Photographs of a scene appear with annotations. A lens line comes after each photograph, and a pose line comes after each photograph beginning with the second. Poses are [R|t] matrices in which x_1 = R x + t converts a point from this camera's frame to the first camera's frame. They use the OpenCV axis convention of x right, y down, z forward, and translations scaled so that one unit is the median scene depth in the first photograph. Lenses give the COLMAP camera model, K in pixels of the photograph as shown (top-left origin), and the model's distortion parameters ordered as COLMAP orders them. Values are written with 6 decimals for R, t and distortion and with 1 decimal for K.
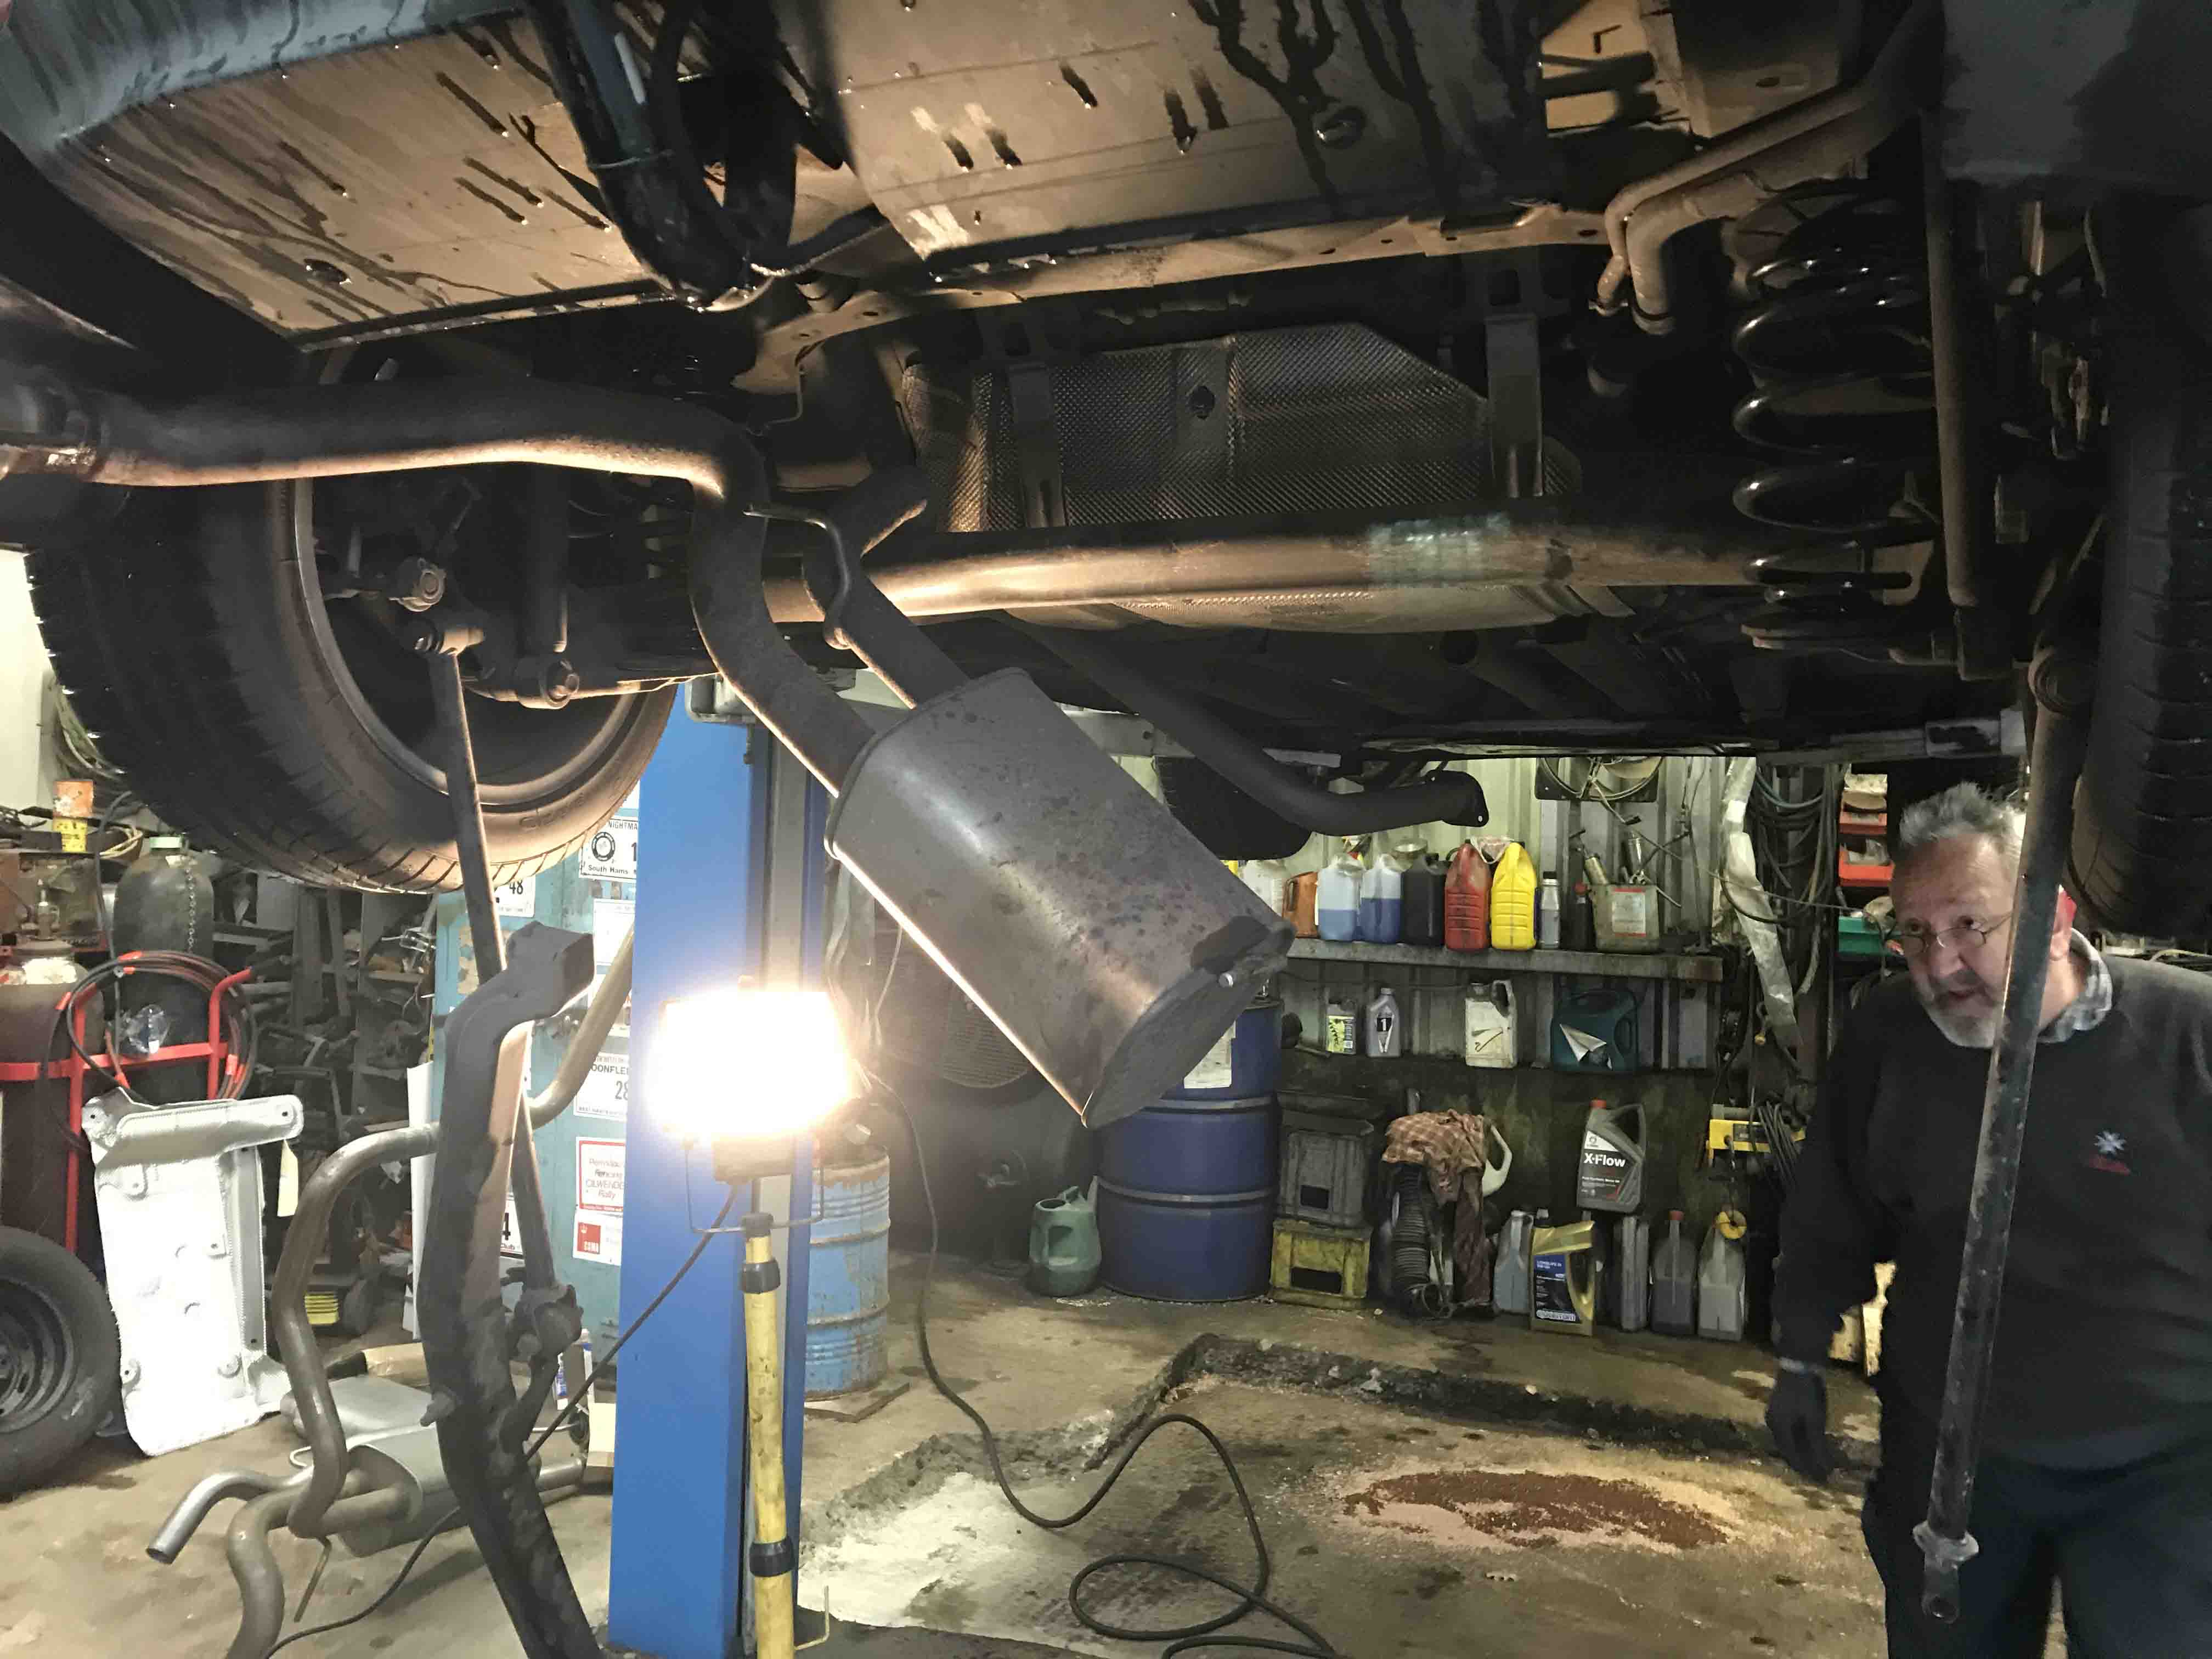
lens RADIAL K [[1798.6, 0, 1124.6], [0, 1798.6, 798.2], [0, 0, 1]] dist [0.028435, -0.025153]
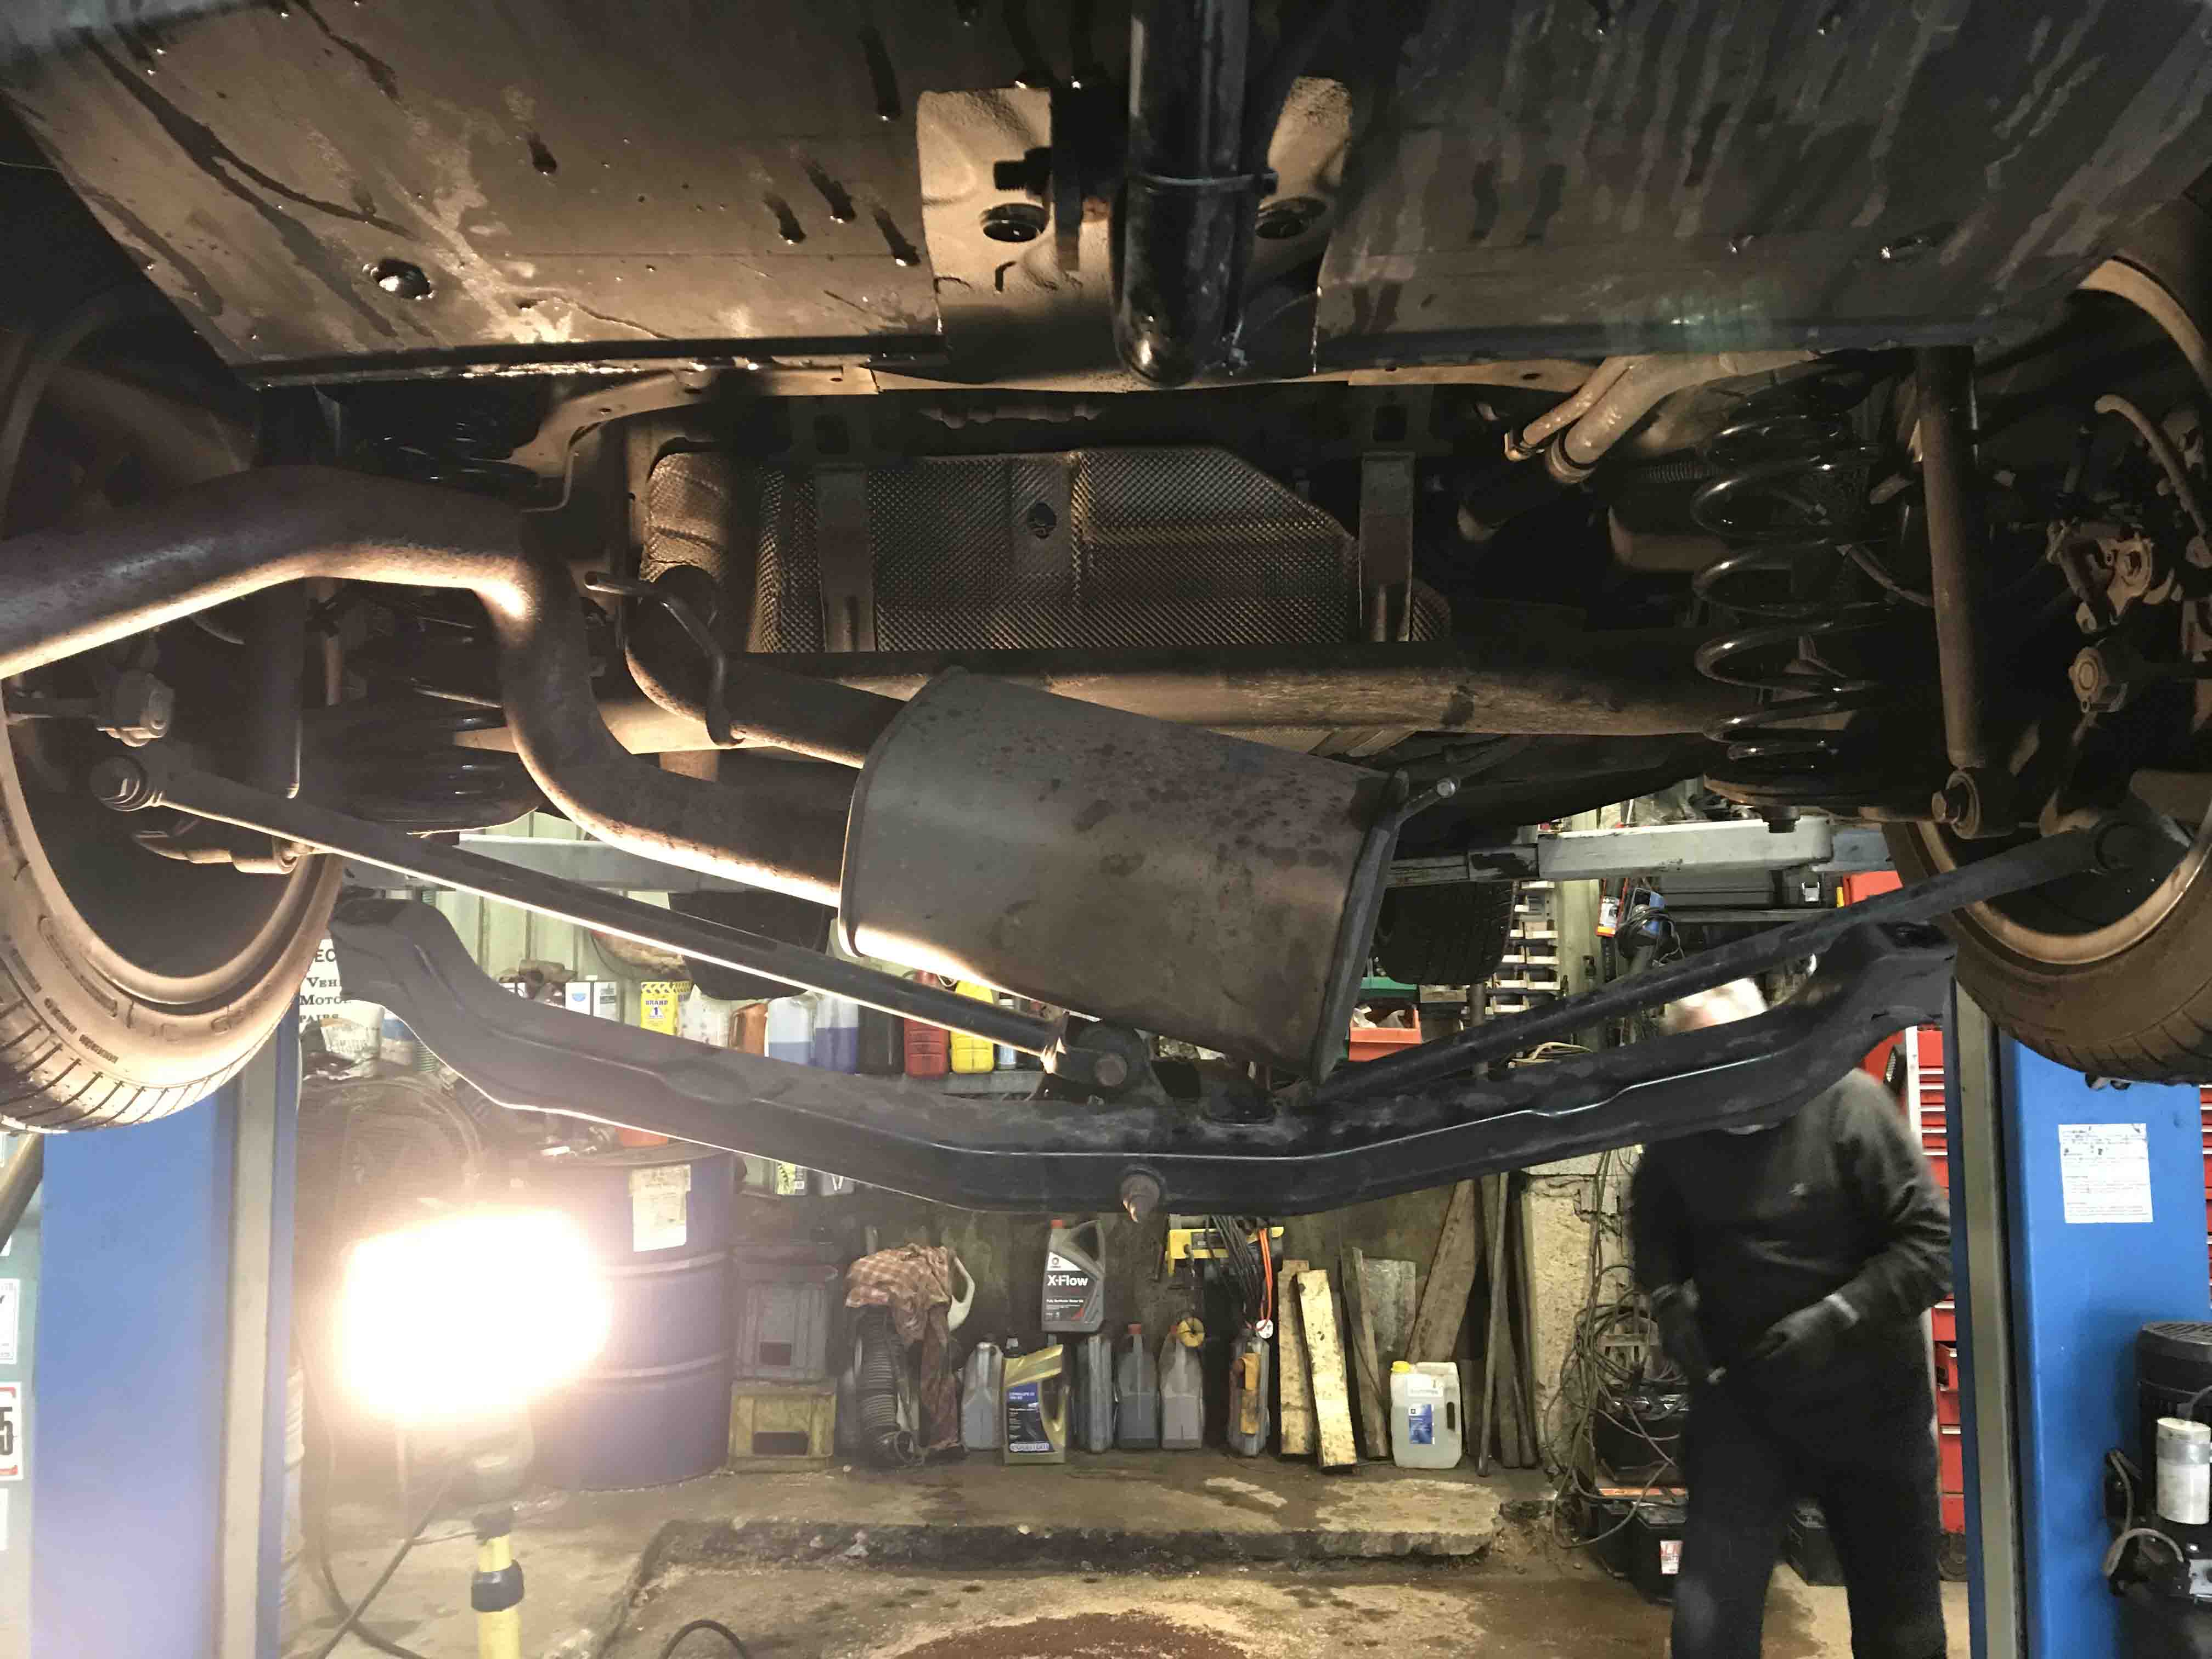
lens RADIAL K [[1798.6, 0, 1113.6], [0, 1798.6, 812.2], [0, 0, 1]] dist [0.028435, -0.025153]
pose [[0.925959, -0.002433, 0.377617, -0.091073], [0.022568, 0.998548, -0.048907, -0.009920], [-0.376950, 0.053808, 0.924669, 0.055221]]
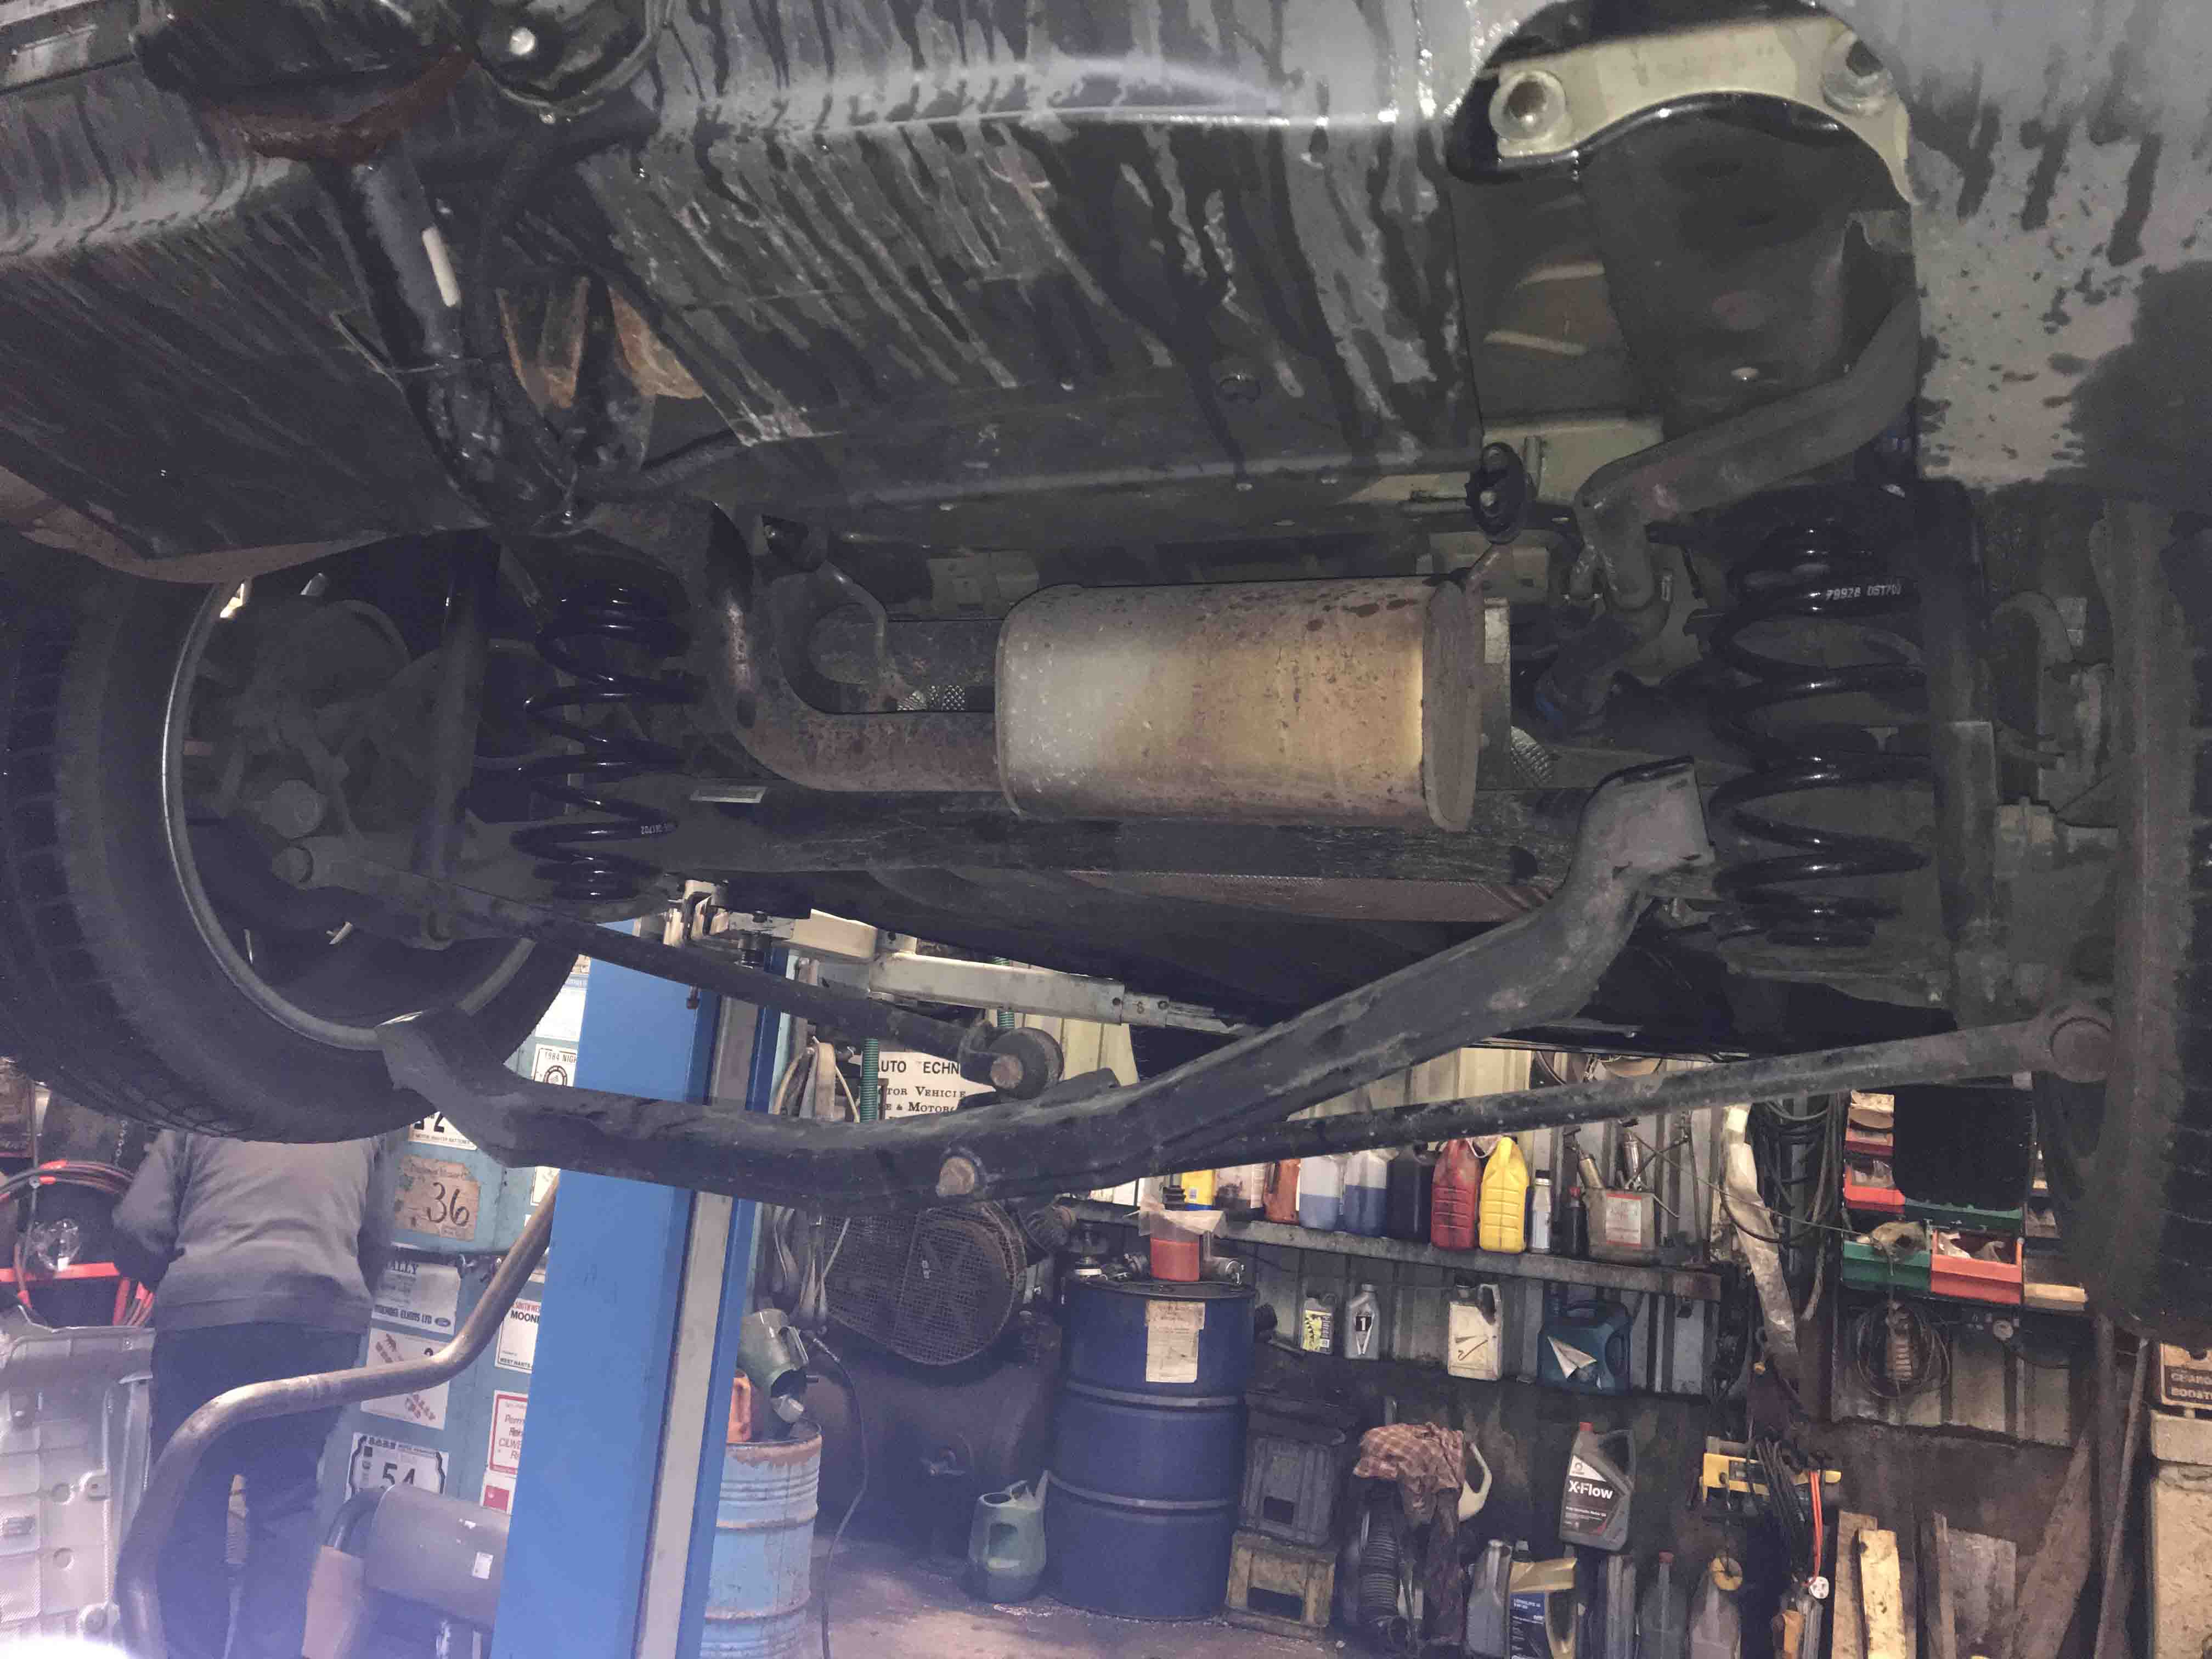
lens RADIAL K [[1798.6, 0, 1110.7], [0, 1798.6, 799.5], [0, 0, 1]] dist [0.028435, -0.025153]
pose [[0.997826, 0.063372, -0.018082, 0.013259], [-0.065276, 0.988133, -0.139043, -0.006392], [0.009056, 0.139921, 0.990121, 0.023511]]
